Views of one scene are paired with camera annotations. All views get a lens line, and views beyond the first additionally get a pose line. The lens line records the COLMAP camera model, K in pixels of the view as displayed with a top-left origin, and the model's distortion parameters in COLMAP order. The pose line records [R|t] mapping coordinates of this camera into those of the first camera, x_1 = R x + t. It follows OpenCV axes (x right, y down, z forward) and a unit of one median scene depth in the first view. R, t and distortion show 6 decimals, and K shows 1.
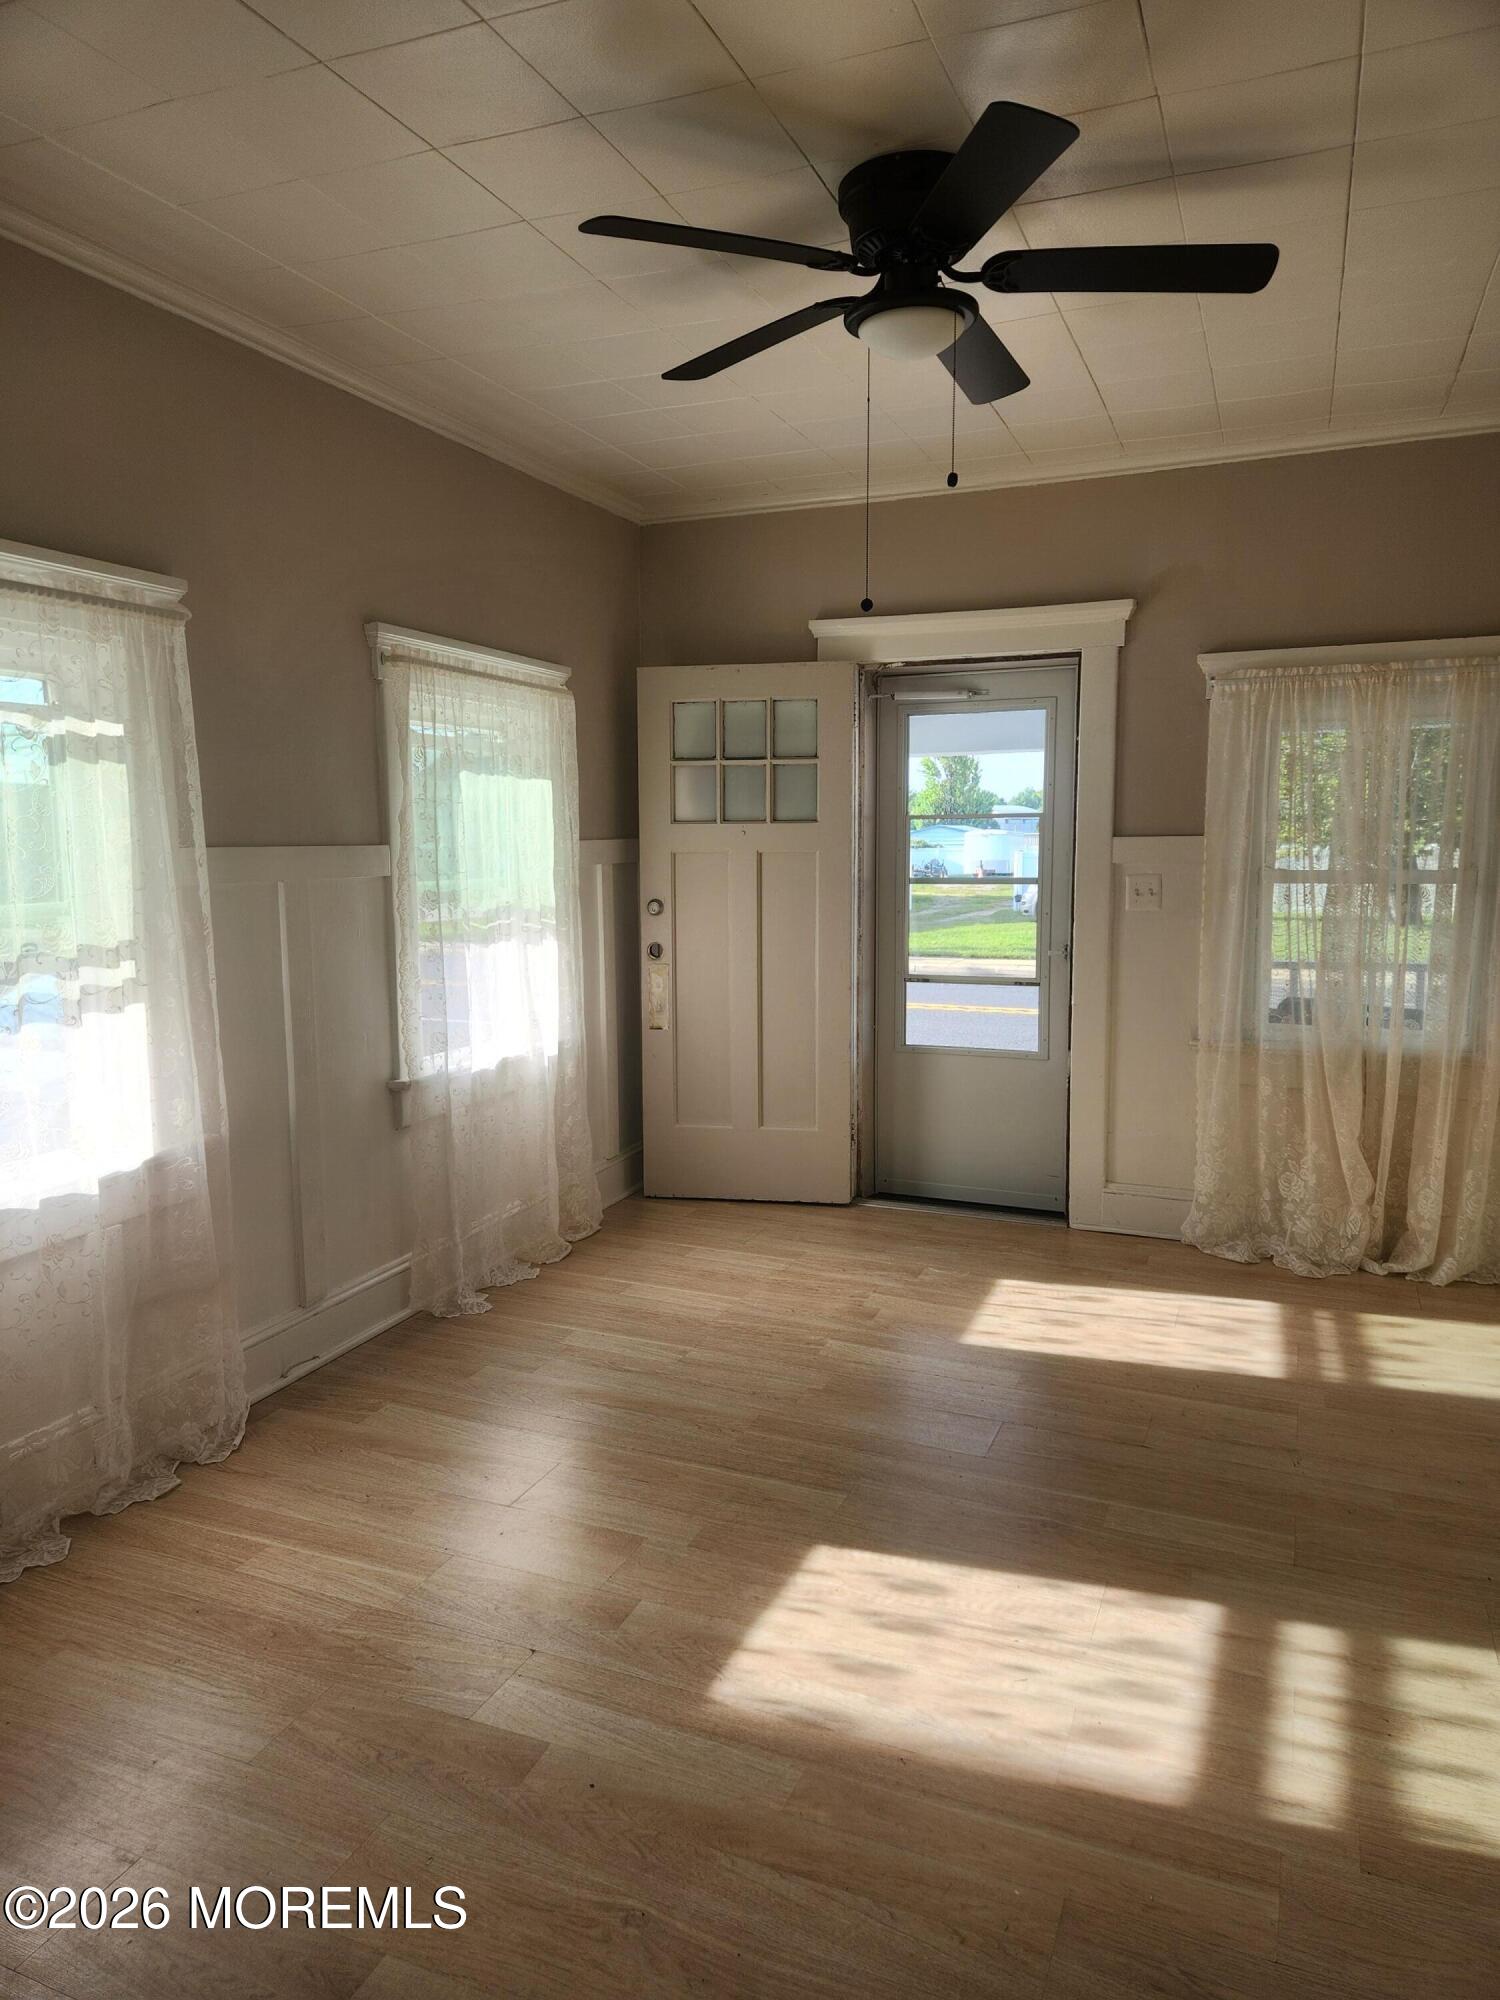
lens RADIAL K [[1337.4, 0, 750.0], [0, 1337.4, 1000.0], [0, 0, 1]] dist [0.089799, -0.077625]
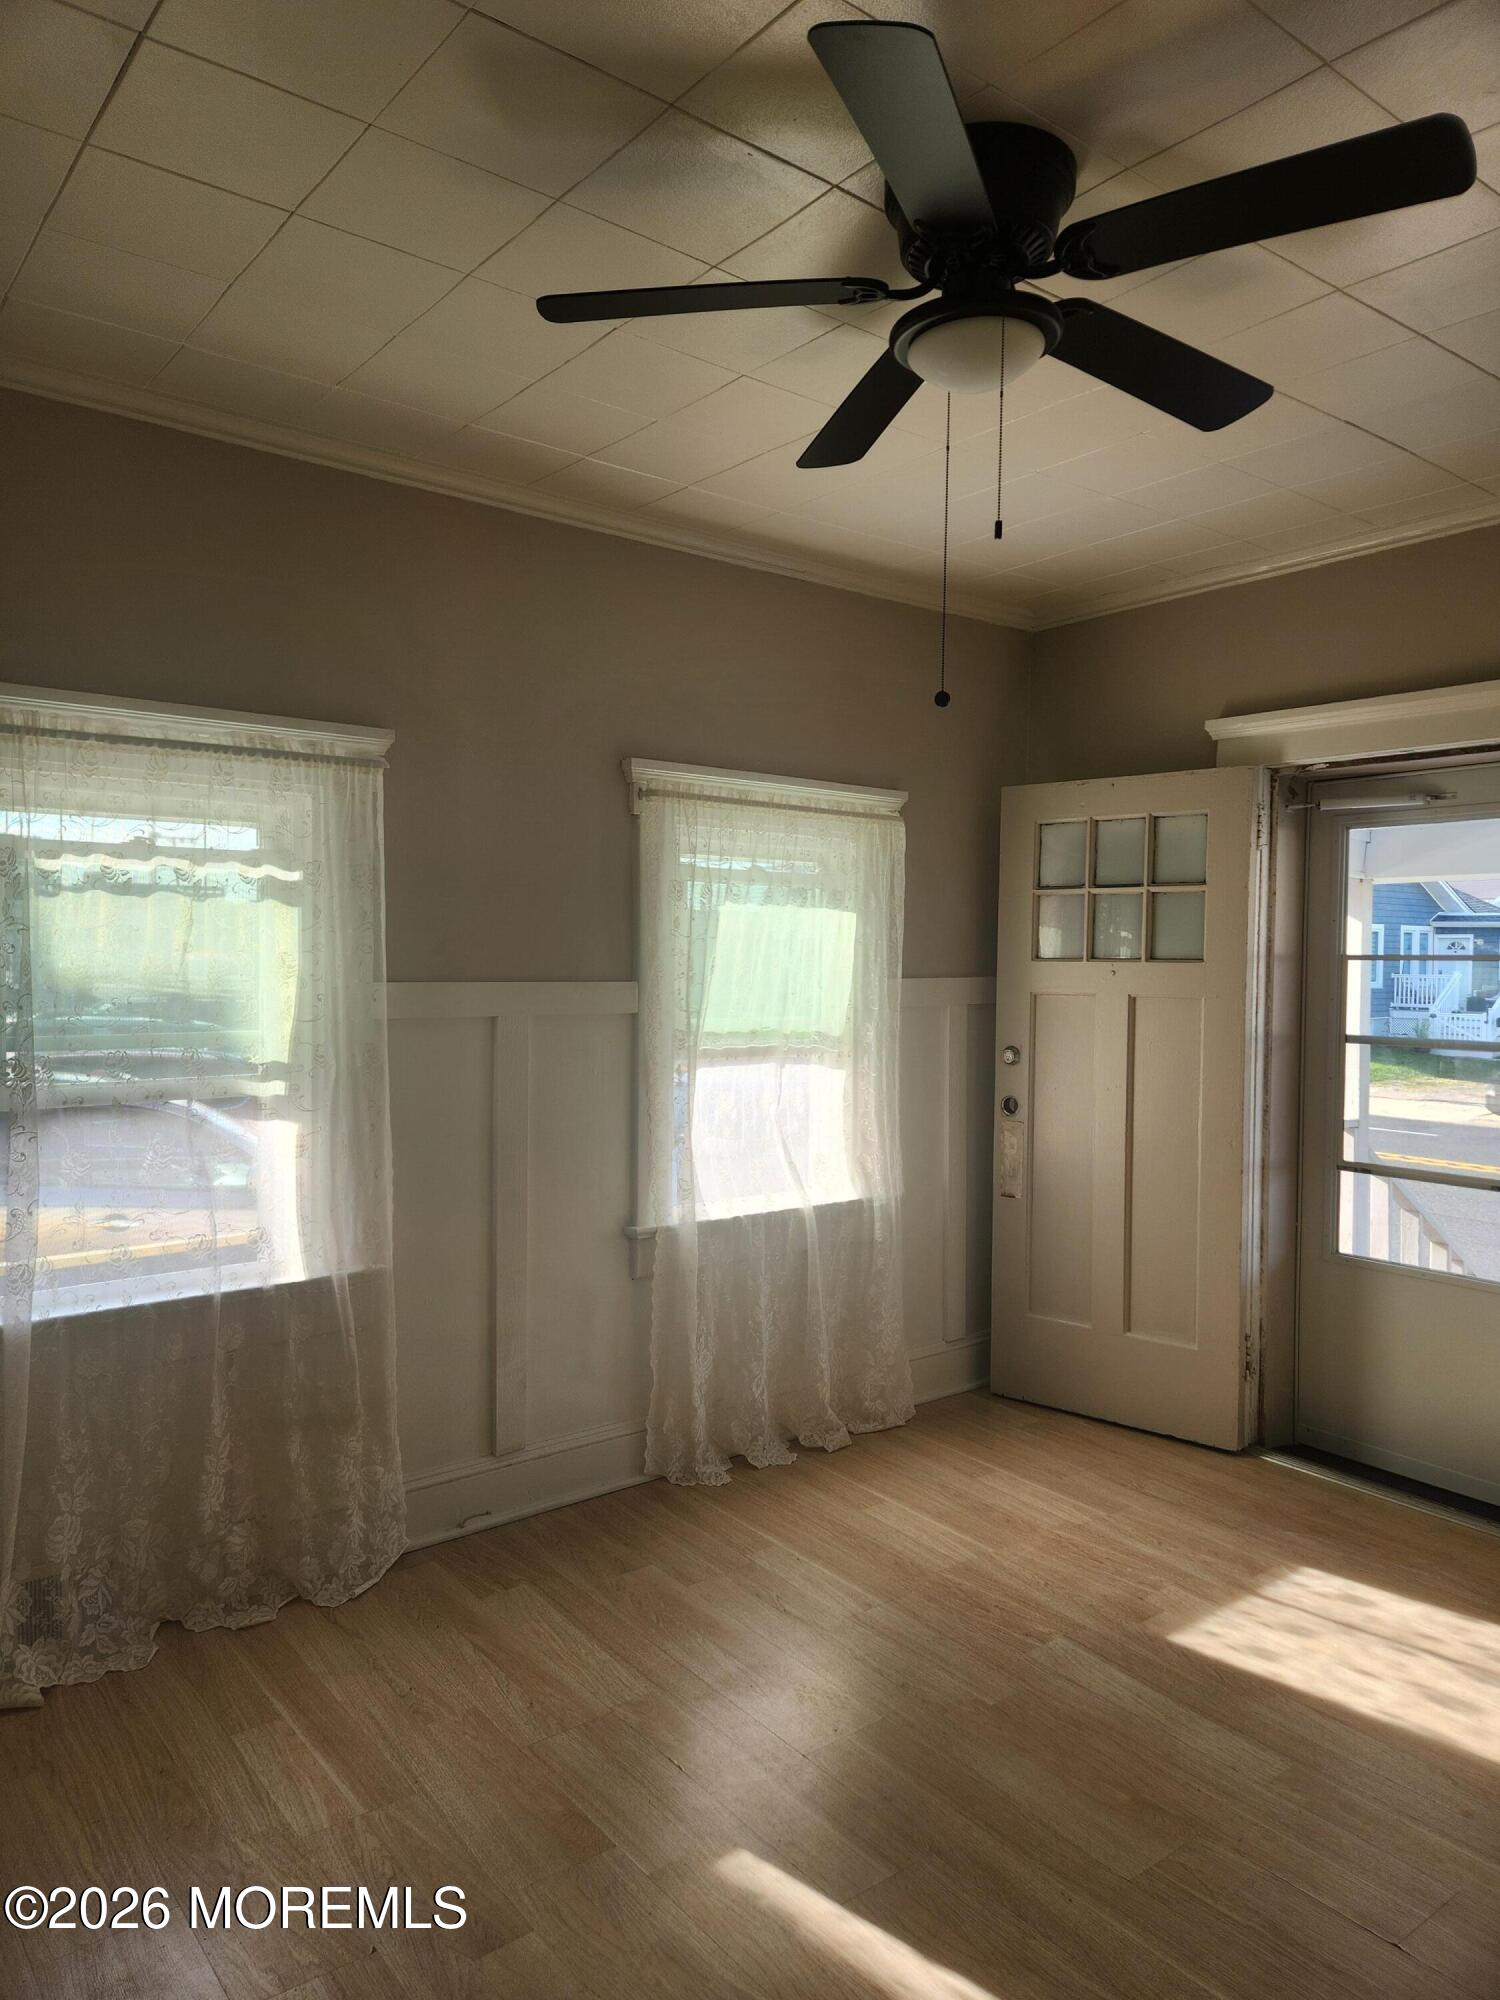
lens RADIAL K [[1343.6, 0, 730.9], [0, 1343.6, 996.3], [0, 0, 1]] dist [0.085327, -0.077415]
pose [[0.867982, 0.029502, -0.495719, 0.229880], [-0.076809, 0.994197, -0.075320, -0.031176], [0.490620, 0.103452, 0.865211, 0.167973]]
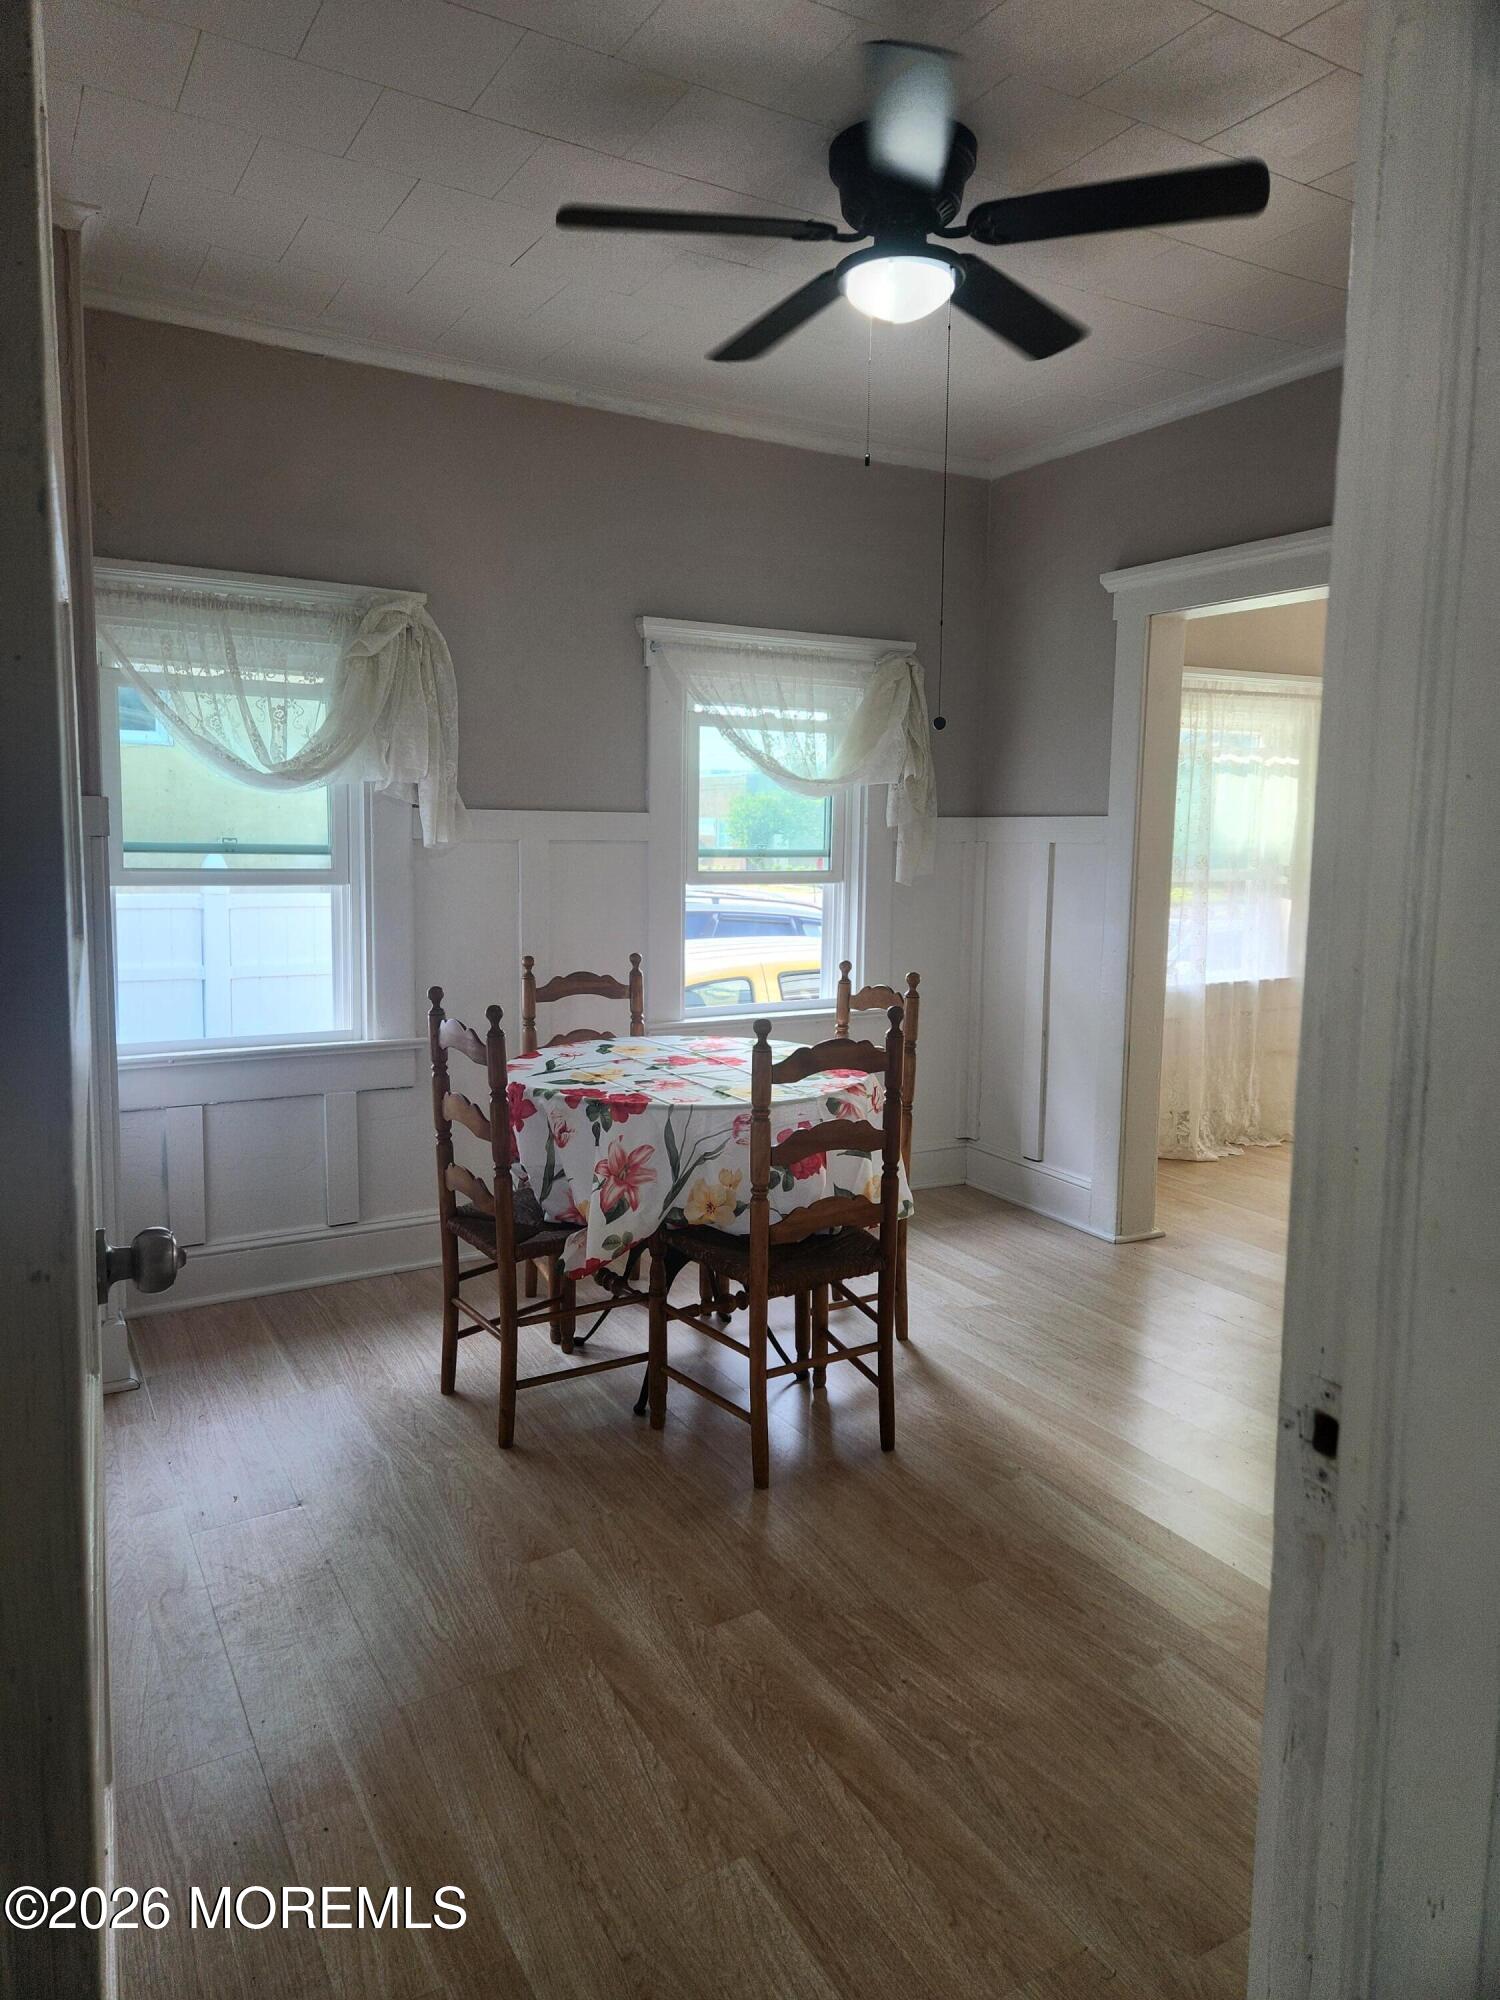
lens RADIAL K [[1343.6, 0, 730.9], [0, 1343.6, 996.3], [0, 0, 1]] dist [0.085327, -0.077415]
pose [[0.792488, 0.092167, -0.602883, 0.071285], [-0.093982, 0.995163, 0.028599, 0.105327], [0.602603, 0.033995, 0.797317, -0.680993]]
